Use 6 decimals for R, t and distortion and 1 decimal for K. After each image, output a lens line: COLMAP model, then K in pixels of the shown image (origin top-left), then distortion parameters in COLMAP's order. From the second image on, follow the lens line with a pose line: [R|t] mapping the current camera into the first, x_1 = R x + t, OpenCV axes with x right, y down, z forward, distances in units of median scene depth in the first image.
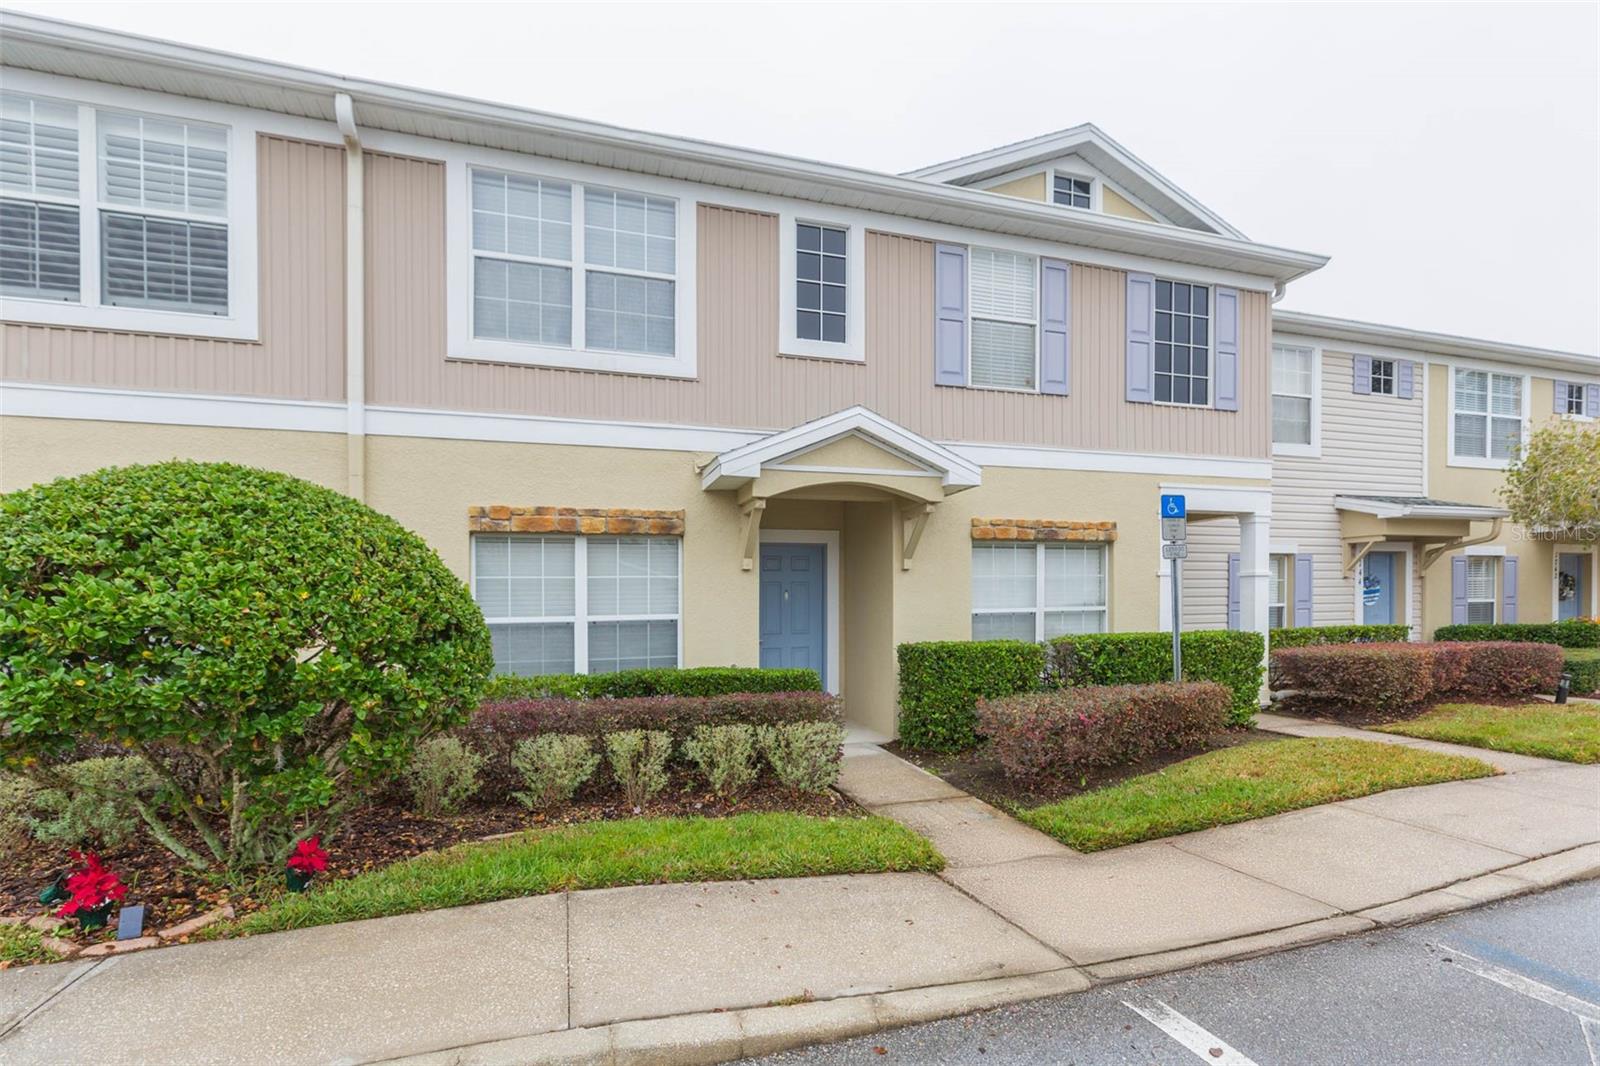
lens RADIAL K [[718.8, 0, 813.5], [0, 718.8, 526.6], [0, 0, 1]] dist [0.002260, 0.000367]
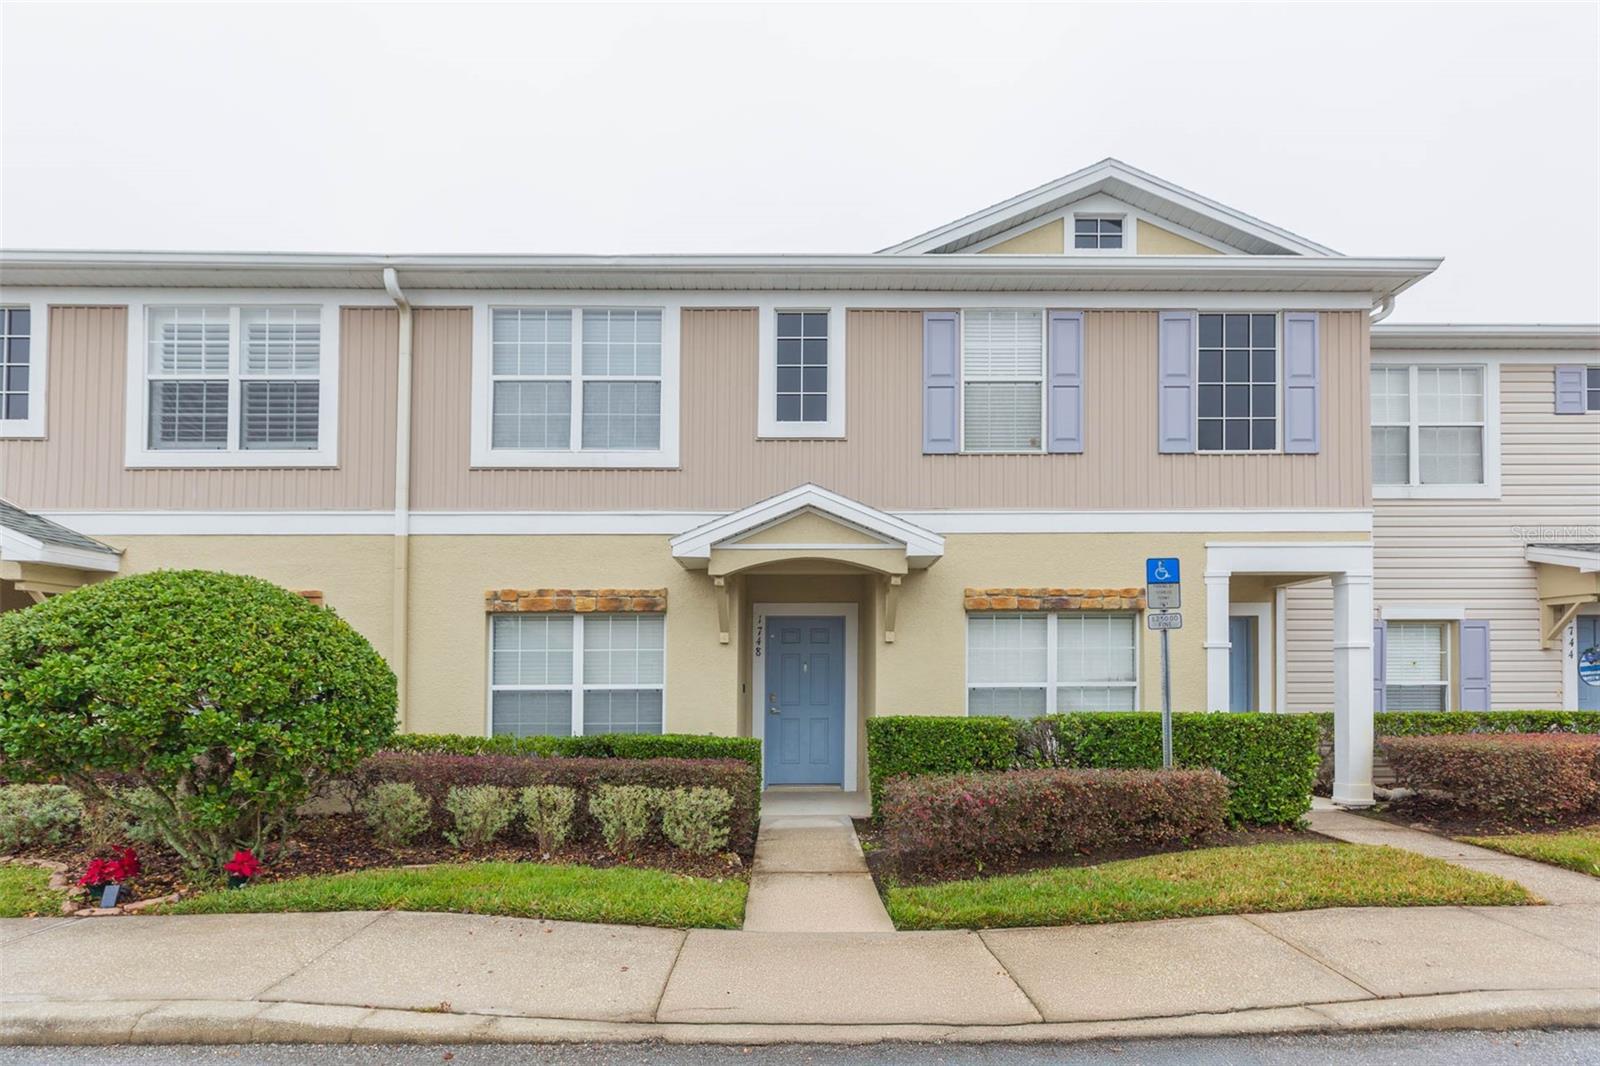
lens RADIAL K [[728.8, 0, 797.9], [0, 728.8, 571.4], [0, 0, 1]] dist [0.002526, 0.000160]
pose [[0.956352, -0.031398, -0.290527, 0.334065], [0.021869, 0.999113, -0.035987, -0.004841], [0.291399, 0.028063, 0.956190, -0.001737]]
